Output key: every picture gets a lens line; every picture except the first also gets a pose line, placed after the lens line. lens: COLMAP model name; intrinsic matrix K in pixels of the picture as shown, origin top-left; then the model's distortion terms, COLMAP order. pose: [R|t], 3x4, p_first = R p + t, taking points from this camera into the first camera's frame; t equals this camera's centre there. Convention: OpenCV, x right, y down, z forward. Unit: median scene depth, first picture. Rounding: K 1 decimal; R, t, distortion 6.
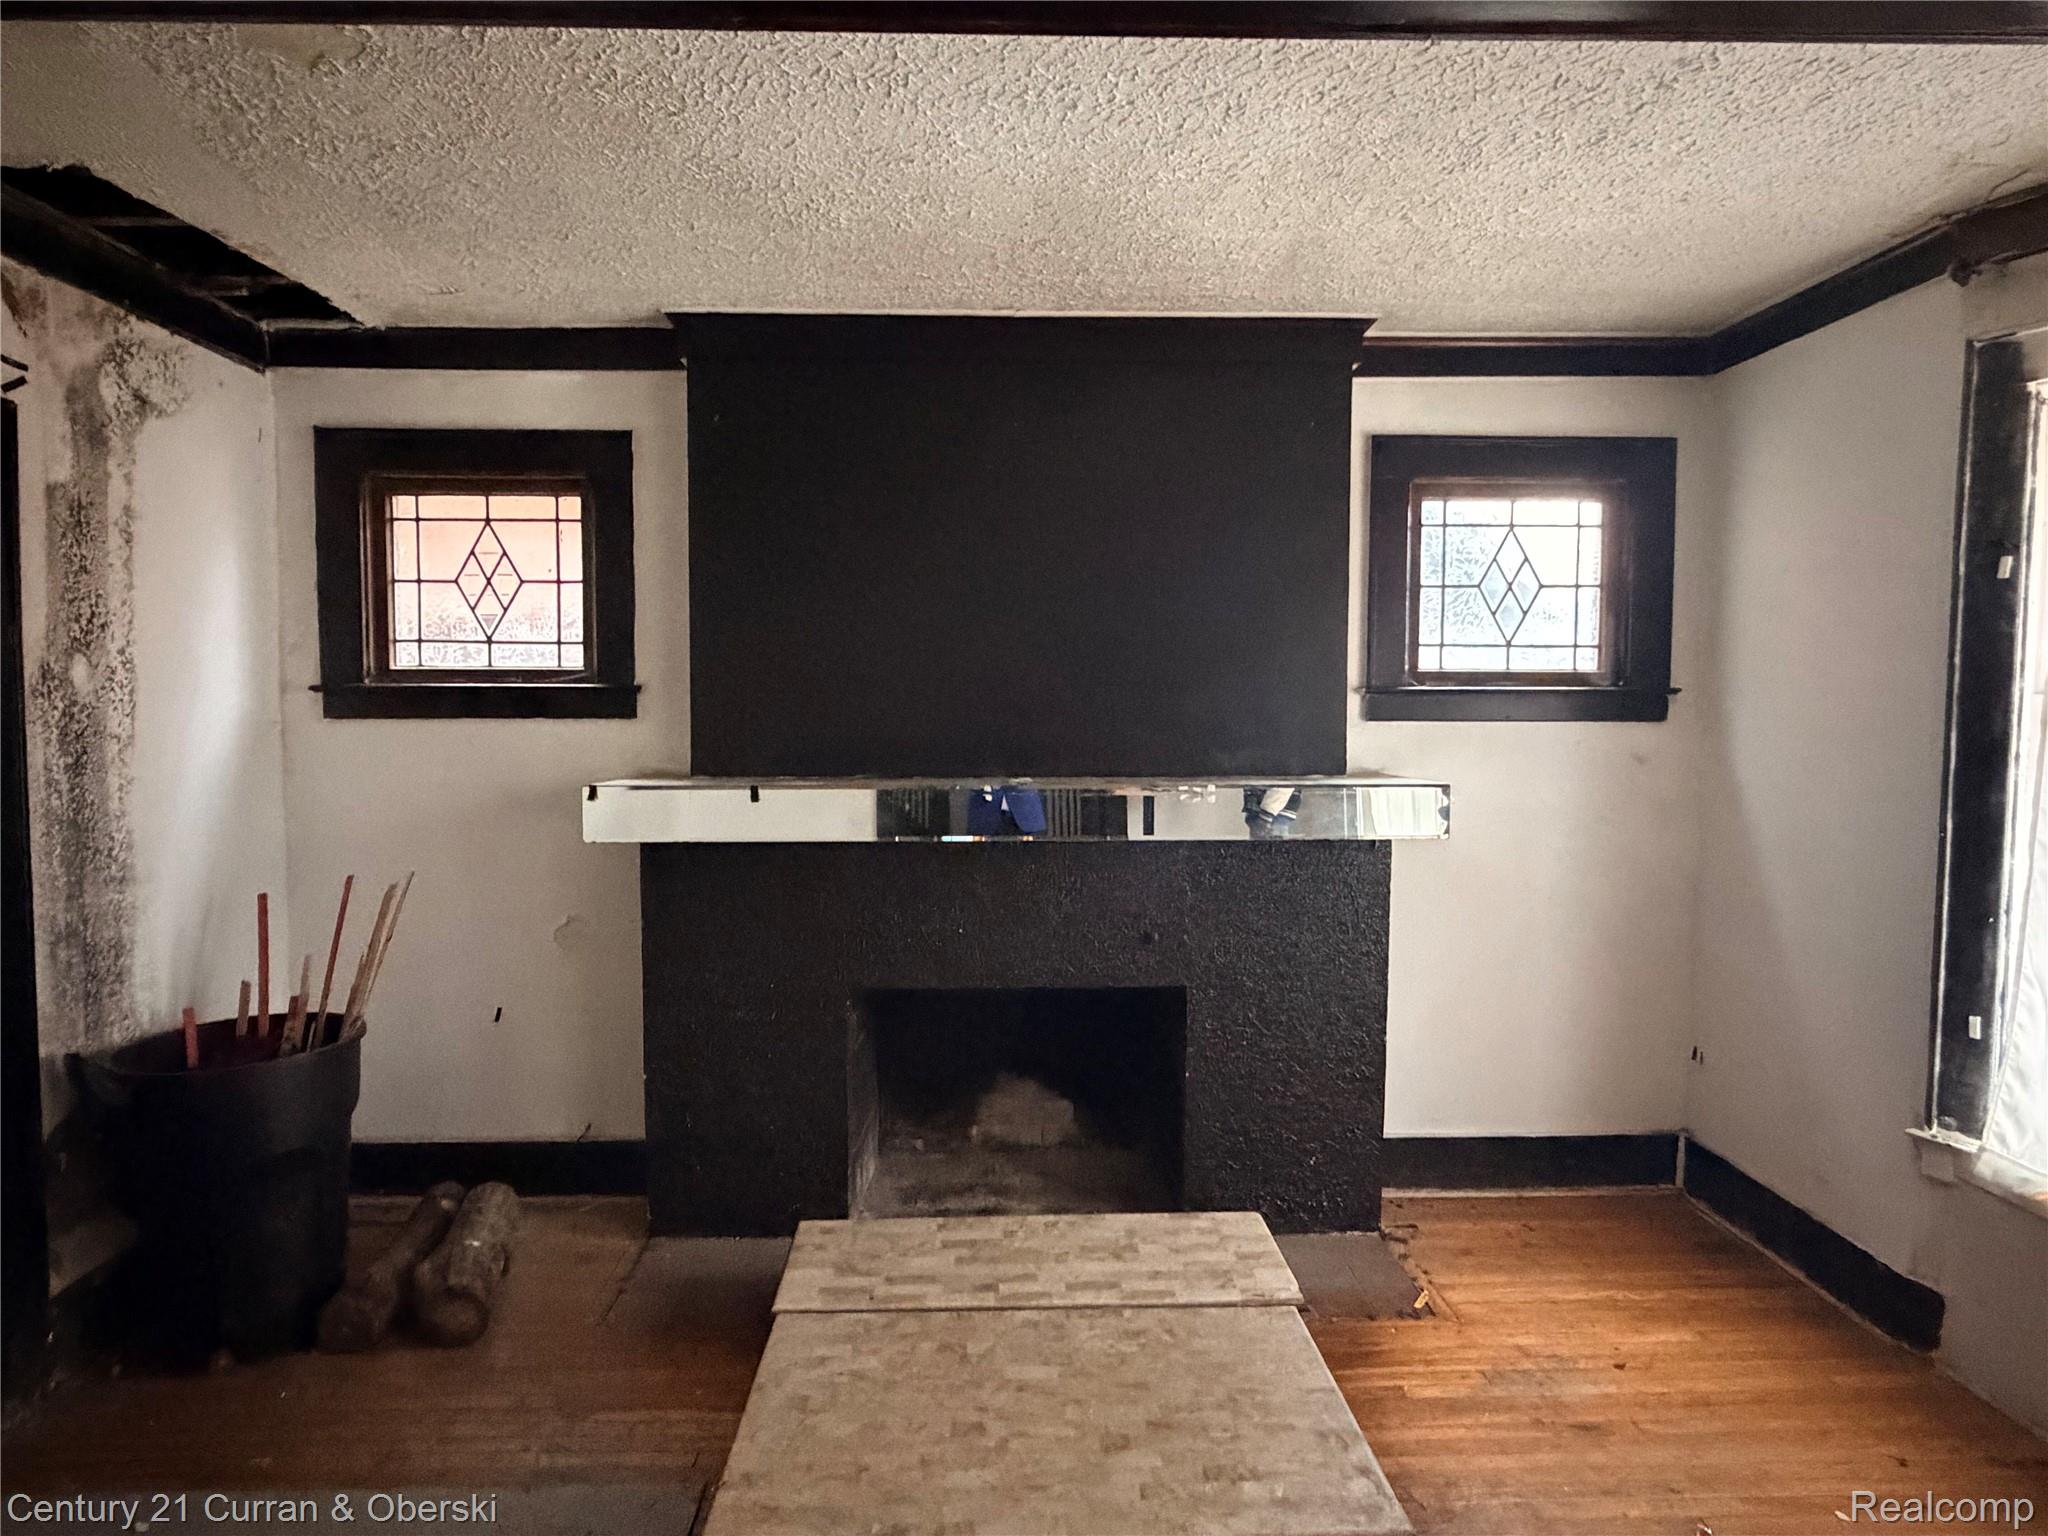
lens RADIAL K [[1148.7, 0, 1022.3], [0, 1148.7, 767.7], [0, 0, 1]] dist [0.000450, 0.000493]
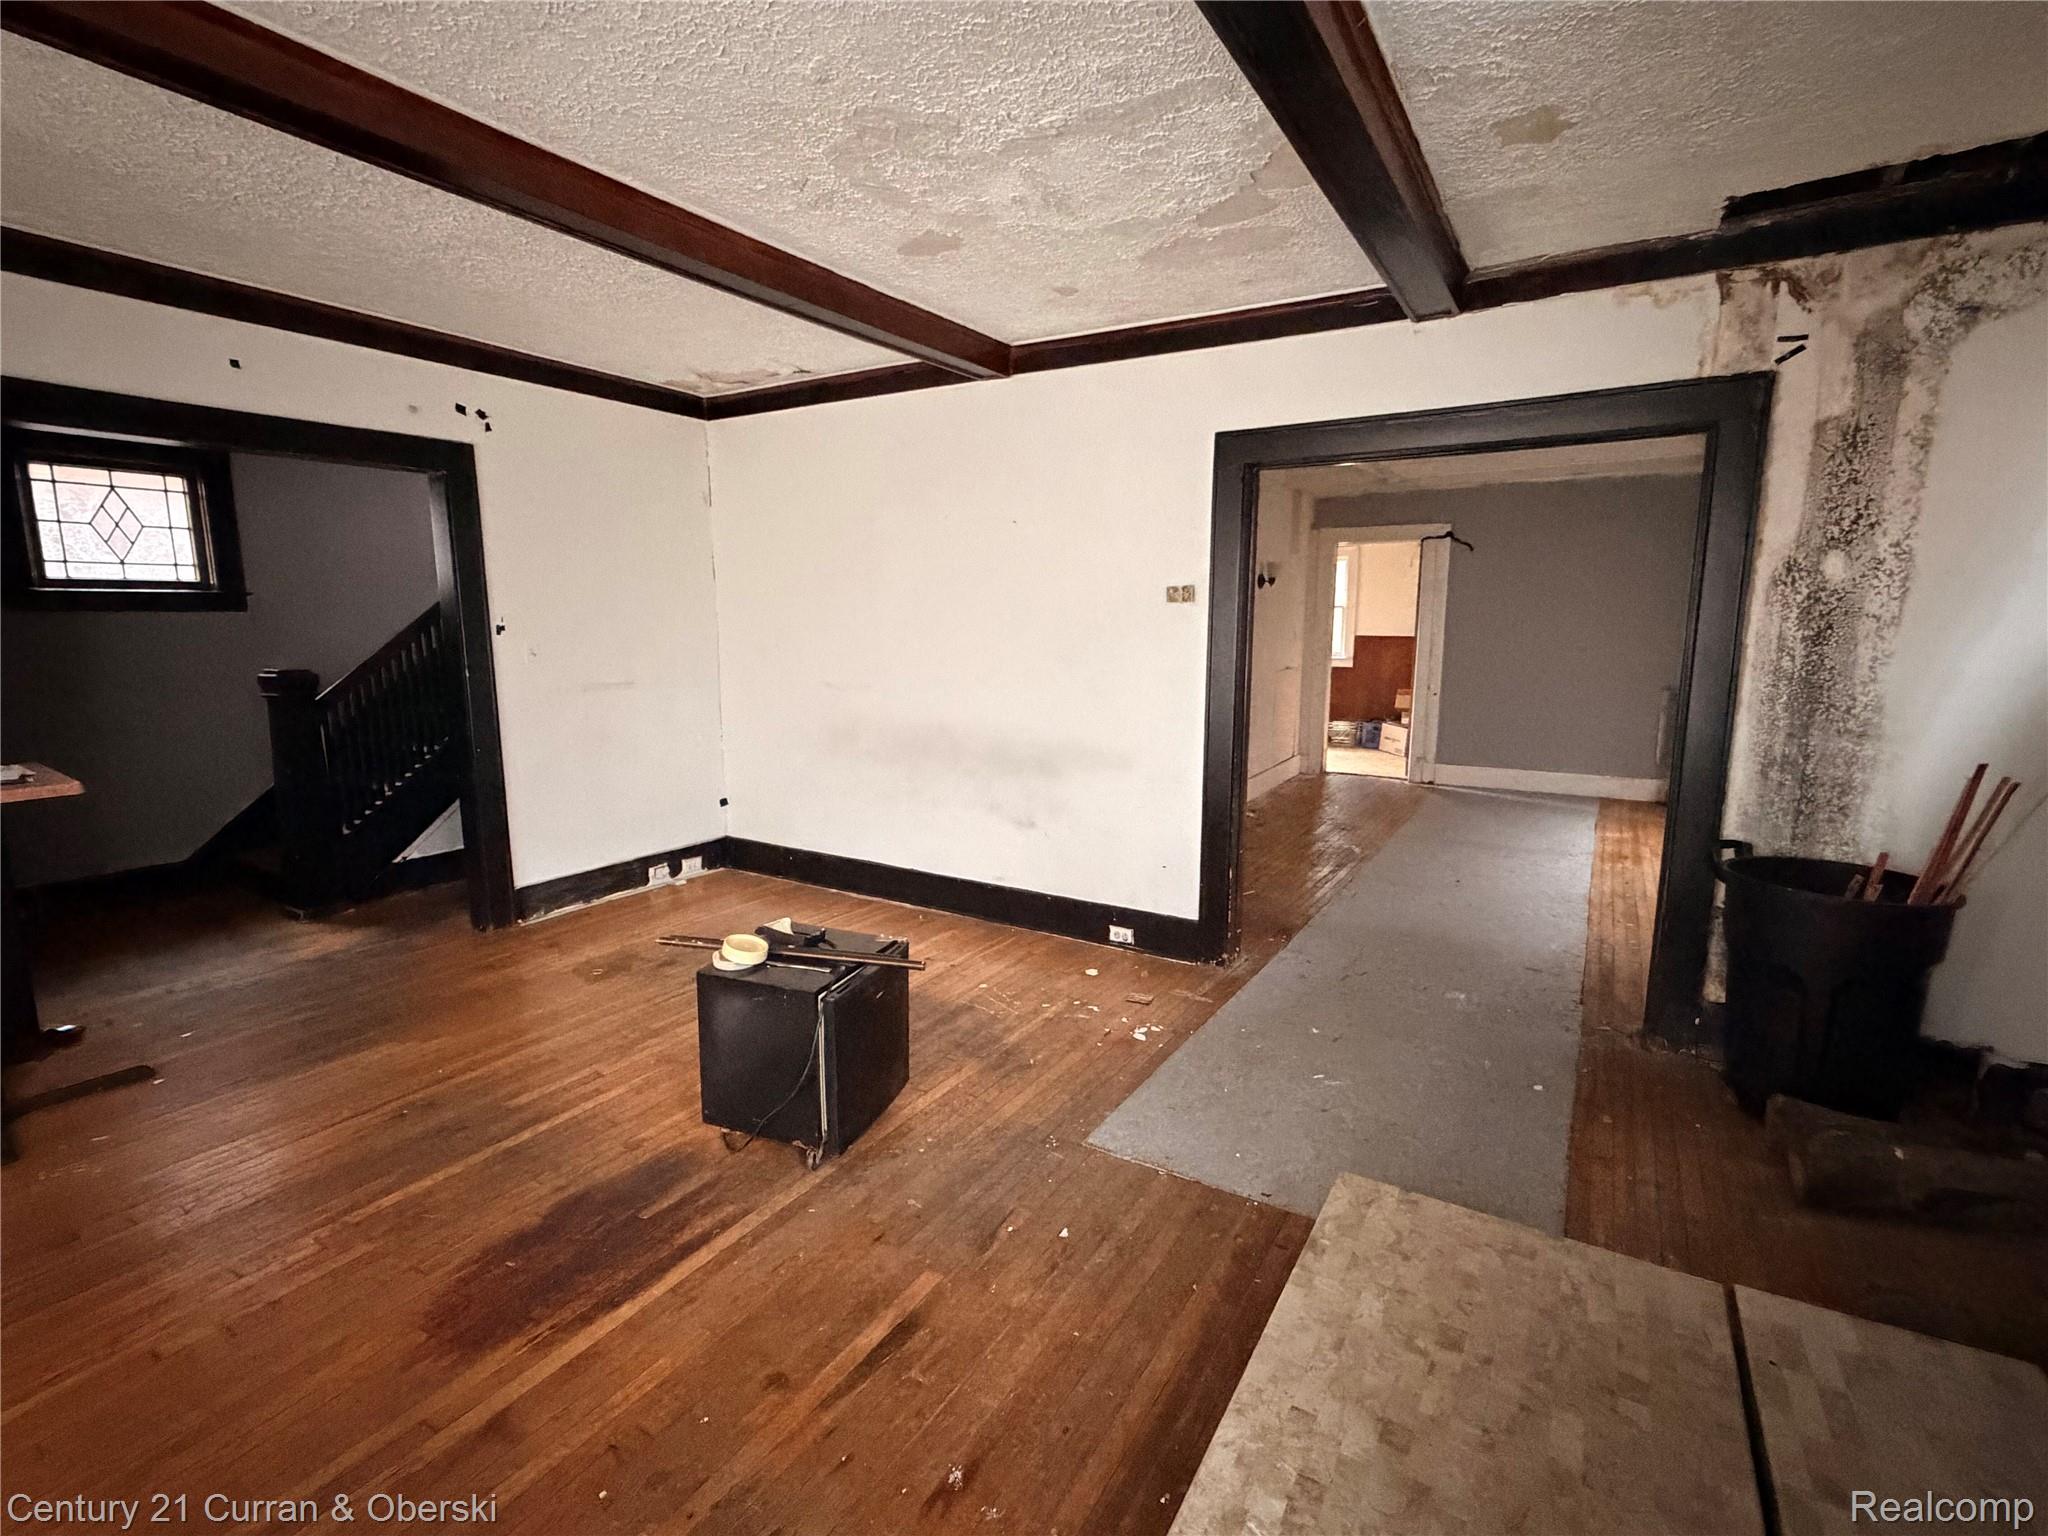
lens RADIAL K [[952.1, 0, 1022.7], [0, 952.1, 769.7], [0, 0, 1]] dist [-0.000353, 0.000778]
pose [[-0.543691, 0.135013, -0.828355, 0.581306], [-0.048315, 0.980304, 0.191491, -0.018005], [0.837894, 0.144134, -0.526459, 0.824452]]
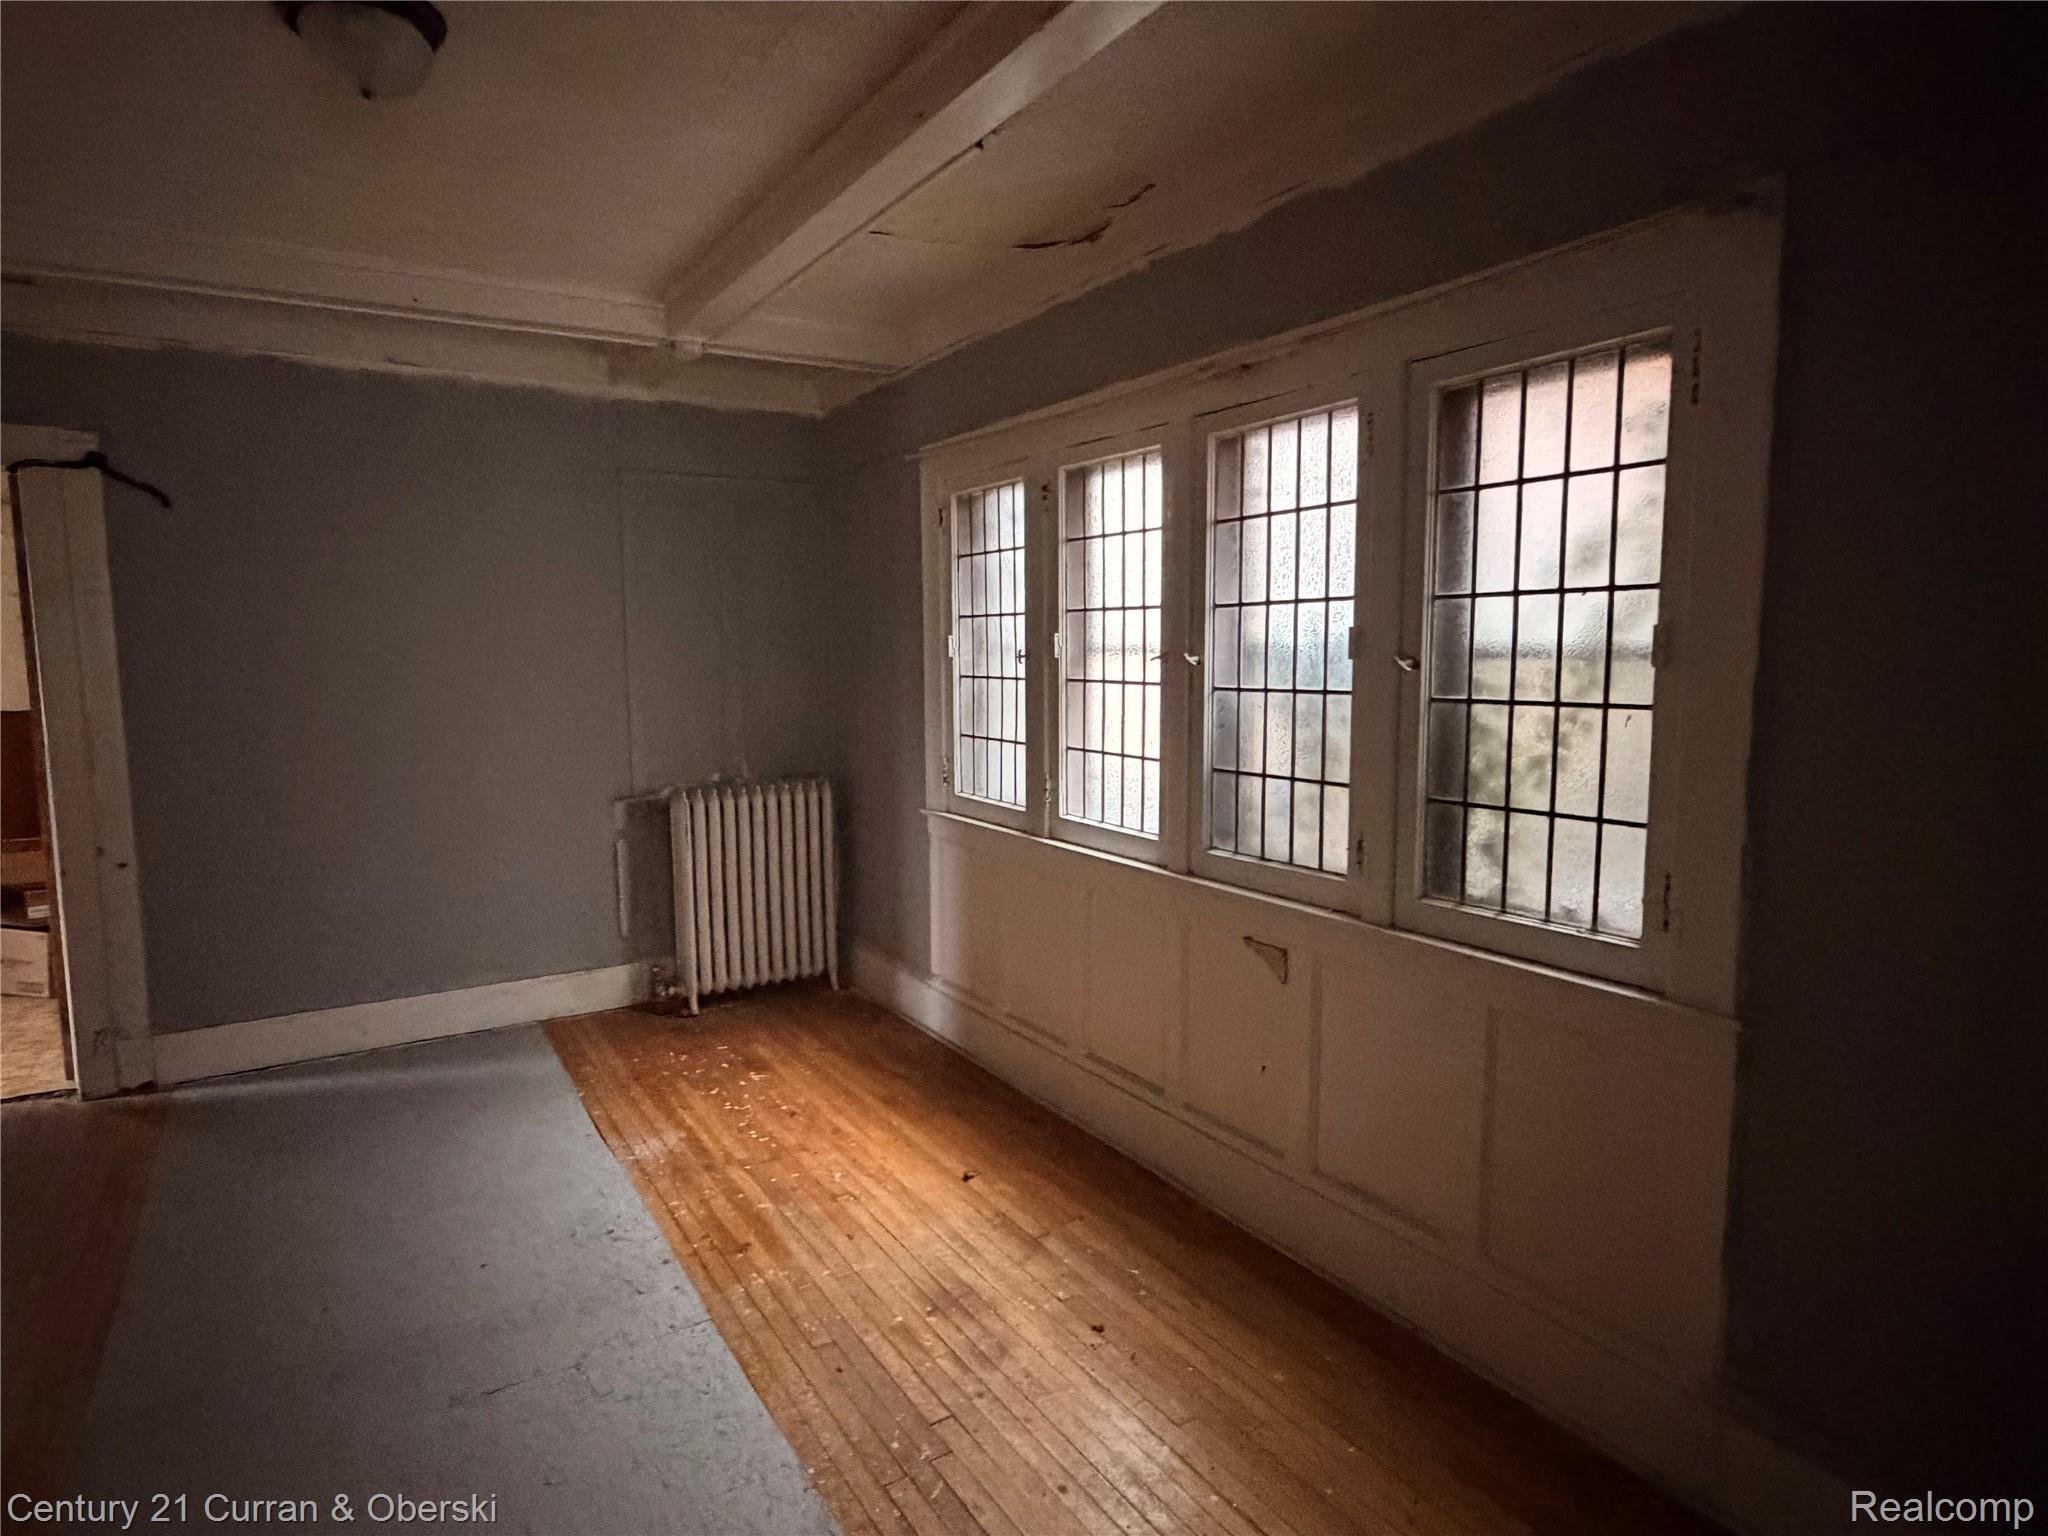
lens RADIAL K [[1148.7, 0, 1014.2], [0, 1148.7, 760.9], [0, 0, 1]] dist [0.000450, 0.000493]
pose [[0.499958, 0.086271, -0.861742, -0.879364], [-0.042355, 0.996271, 0.075165, -0.020380], [0.865013, -0.001080, 0.501747, 0.541285]]
